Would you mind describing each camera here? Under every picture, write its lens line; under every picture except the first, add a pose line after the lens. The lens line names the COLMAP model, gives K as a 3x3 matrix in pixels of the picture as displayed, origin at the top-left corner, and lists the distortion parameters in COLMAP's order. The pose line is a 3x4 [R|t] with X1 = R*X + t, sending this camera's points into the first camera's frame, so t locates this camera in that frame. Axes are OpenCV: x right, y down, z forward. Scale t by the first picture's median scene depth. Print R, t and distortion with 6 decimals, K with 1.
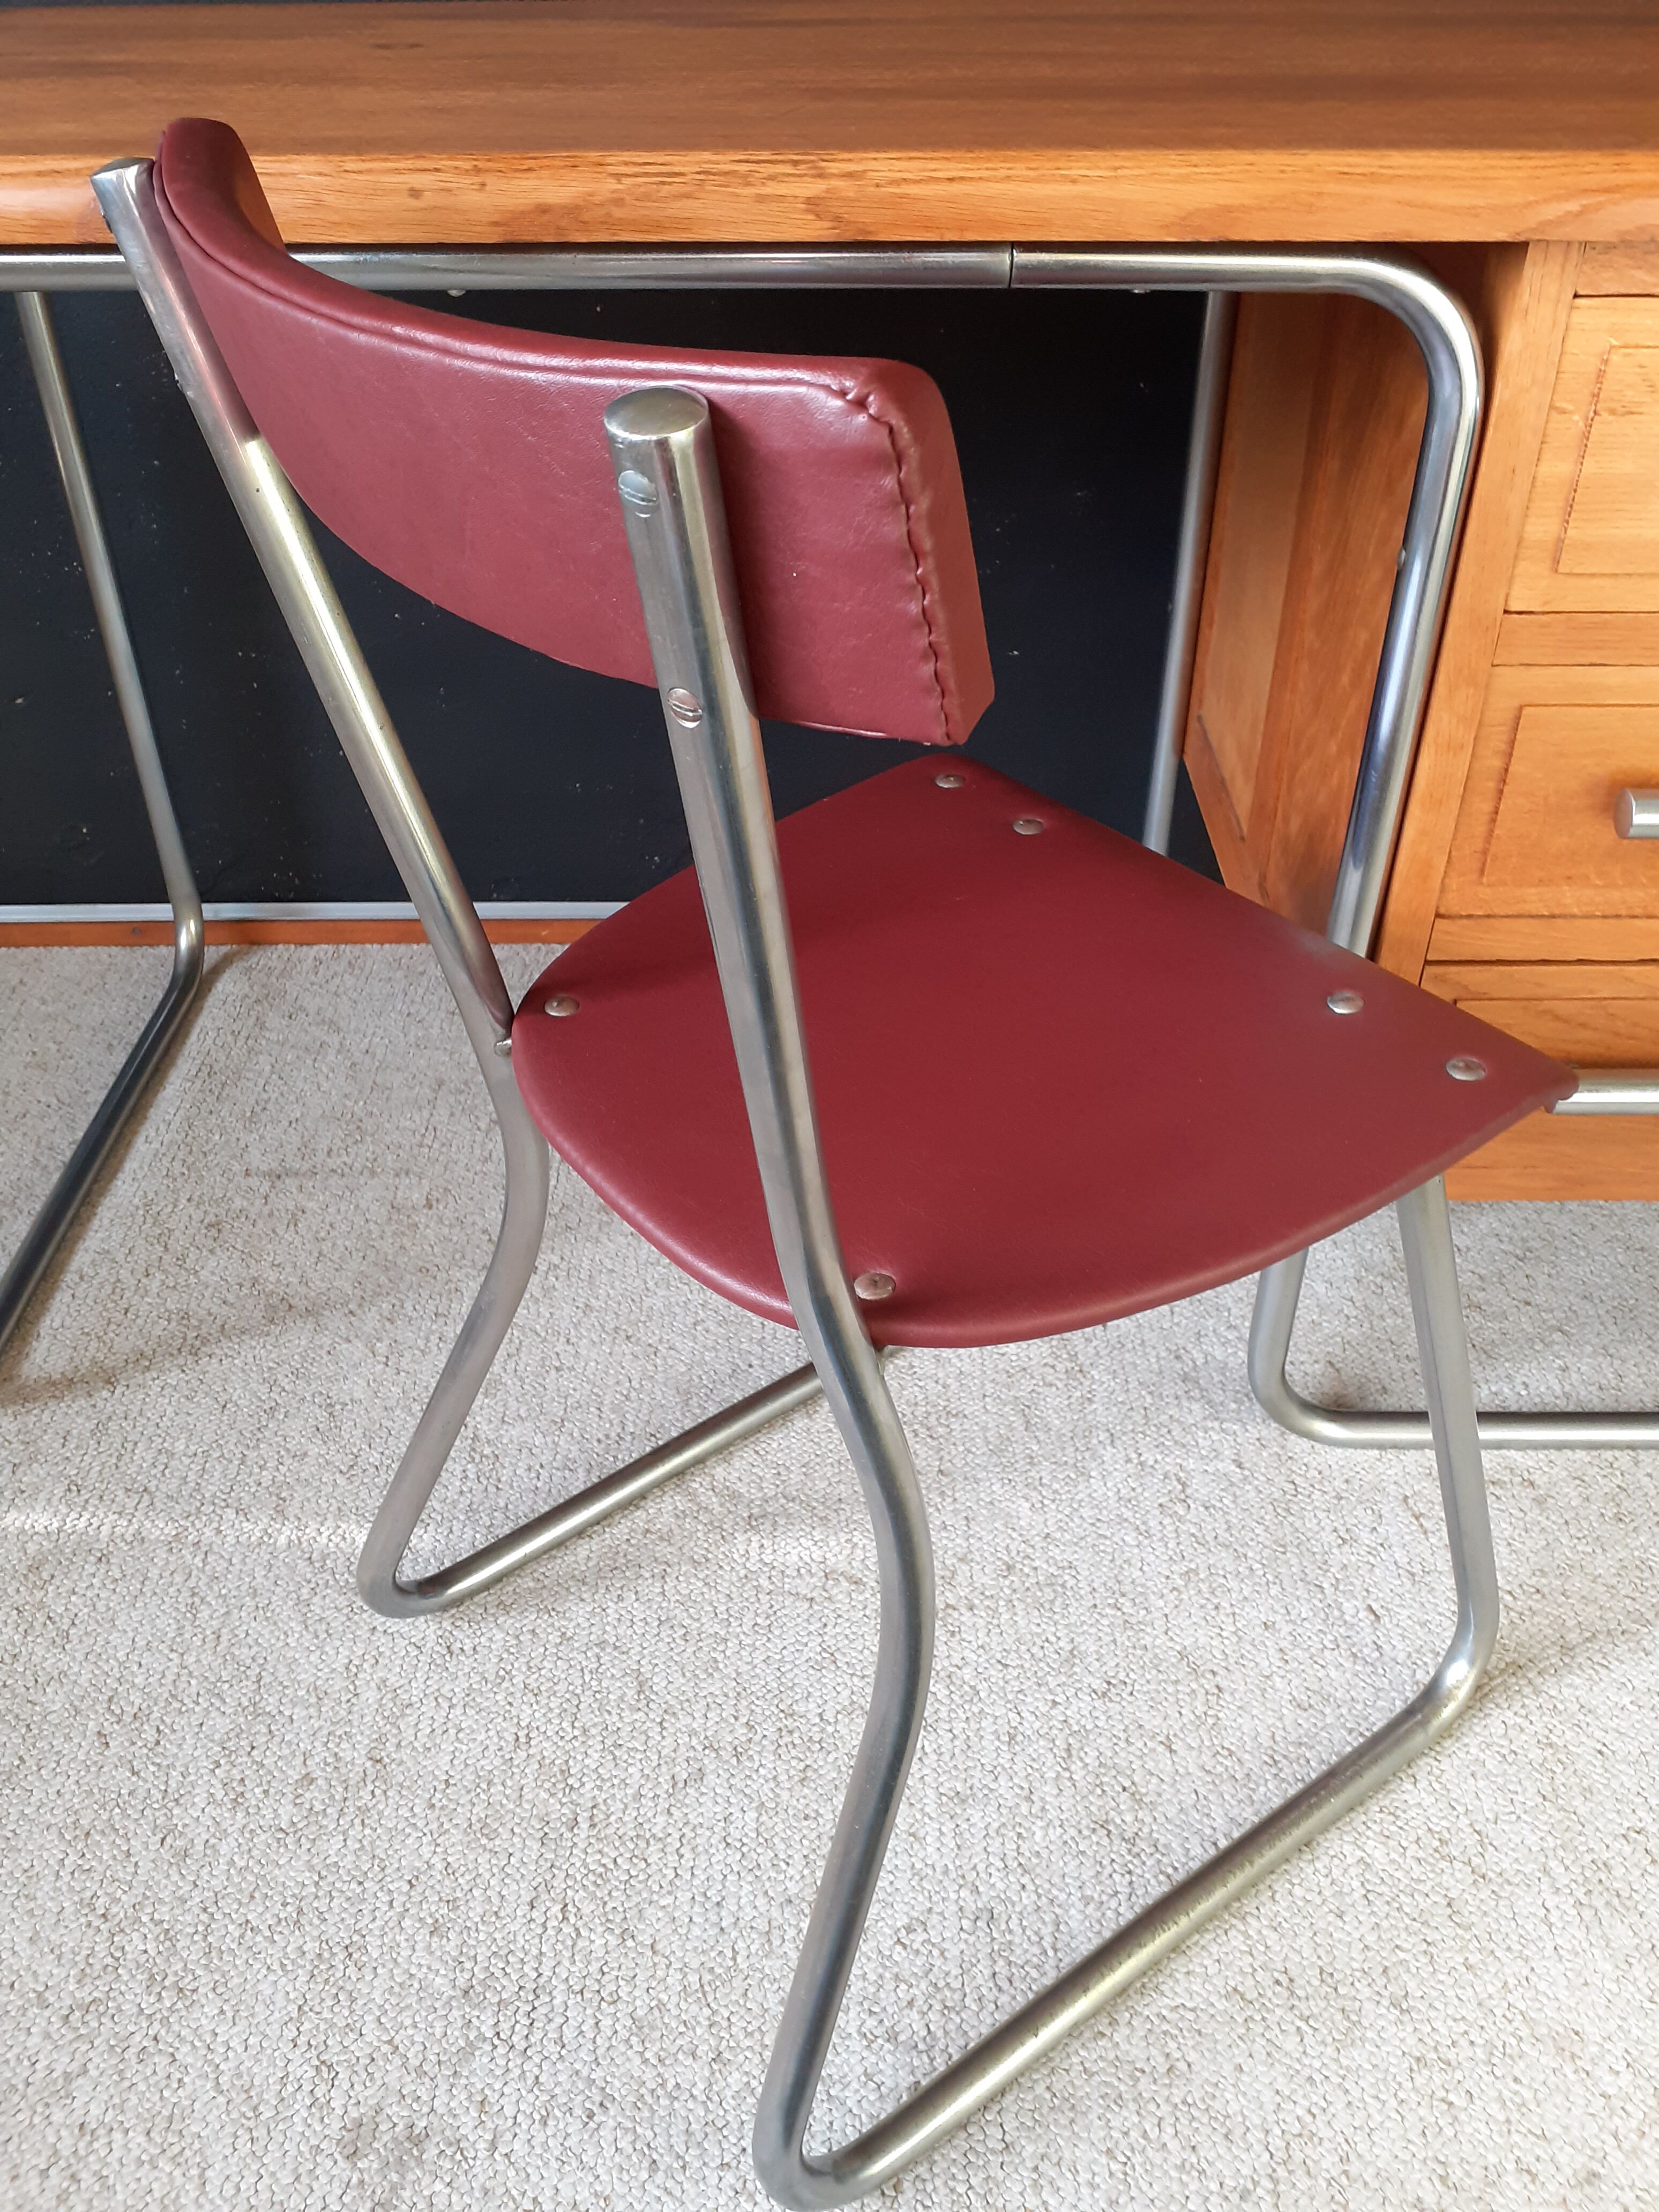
lens RADIAL K [[1757.7, 0, 824.2], [0, 1757.7, 1083.8], [0, 0, 1]] dist [0.065037, -0.137425]
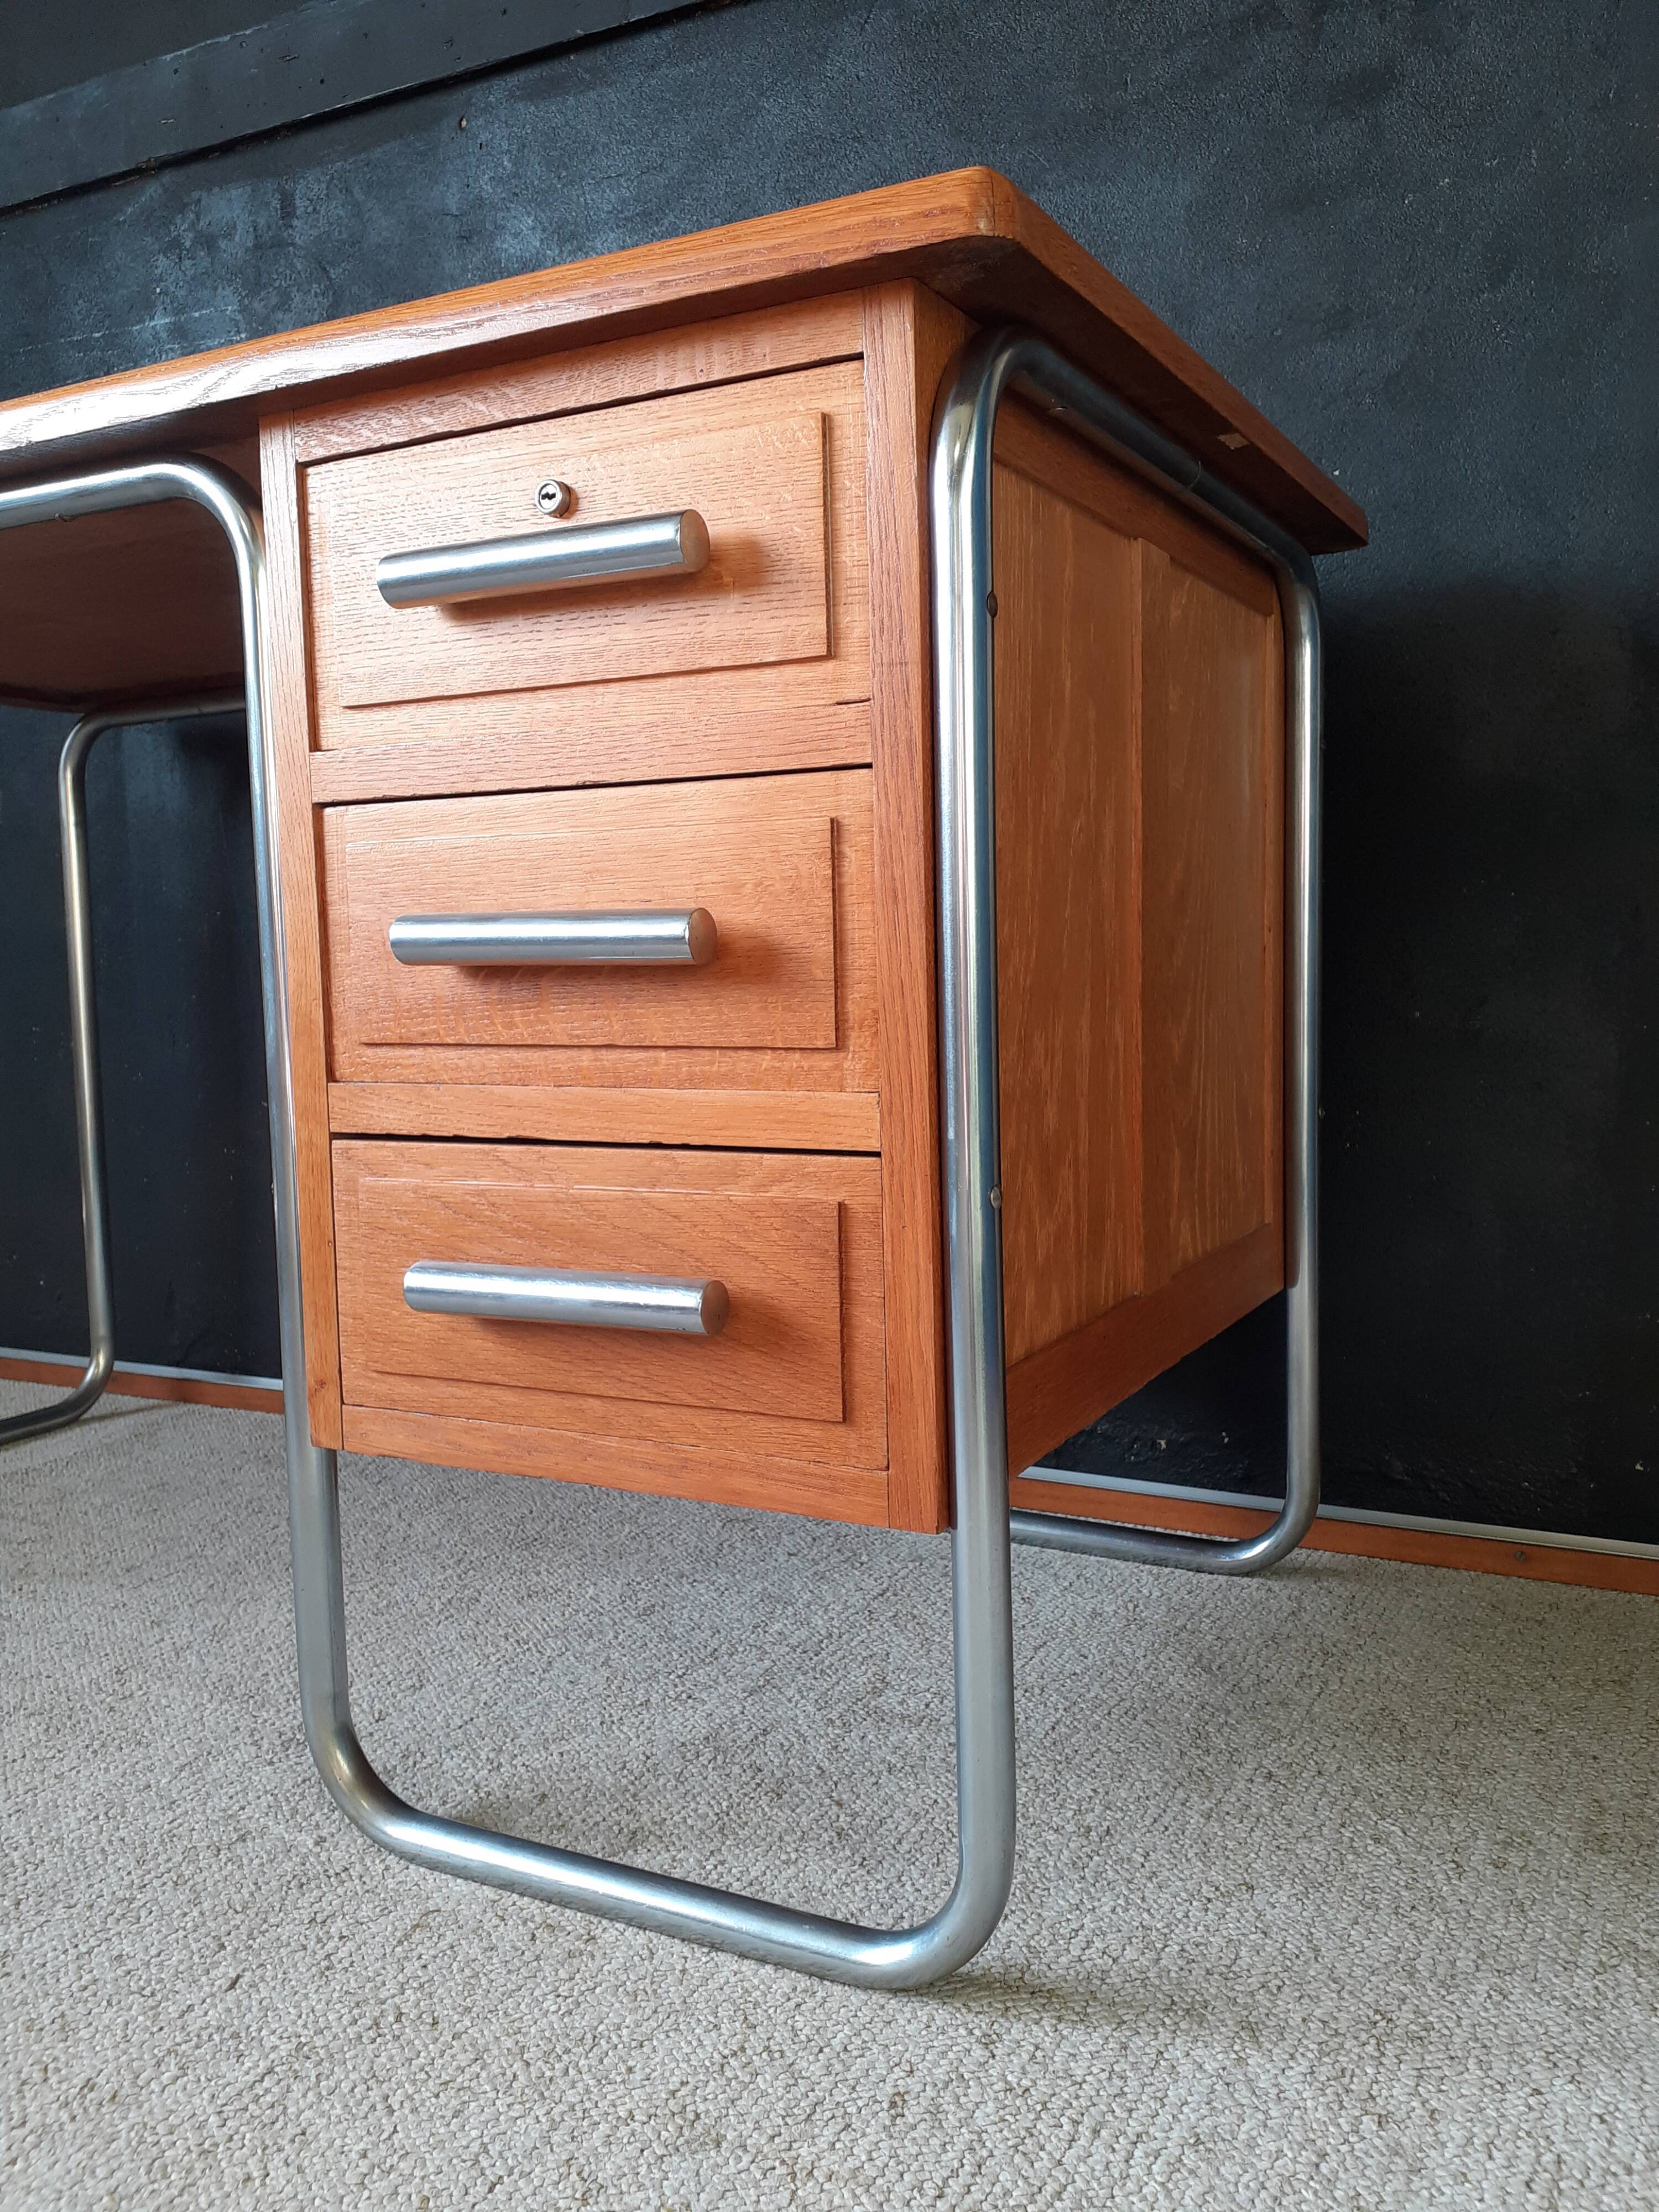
lens RADIAL K [[1804.3, 0, 813.6], [0, 1804.3, 1101.0], [0, 0, 1]] dist [-0.001892, -0.003375]
pose [[0.883562, 0.018111, -0.467965, 0.938033], [-0.250499, 0.862564, -0.439584, 0.259025], [0.395688, 0.505624, 0.766665, 0.304958]]
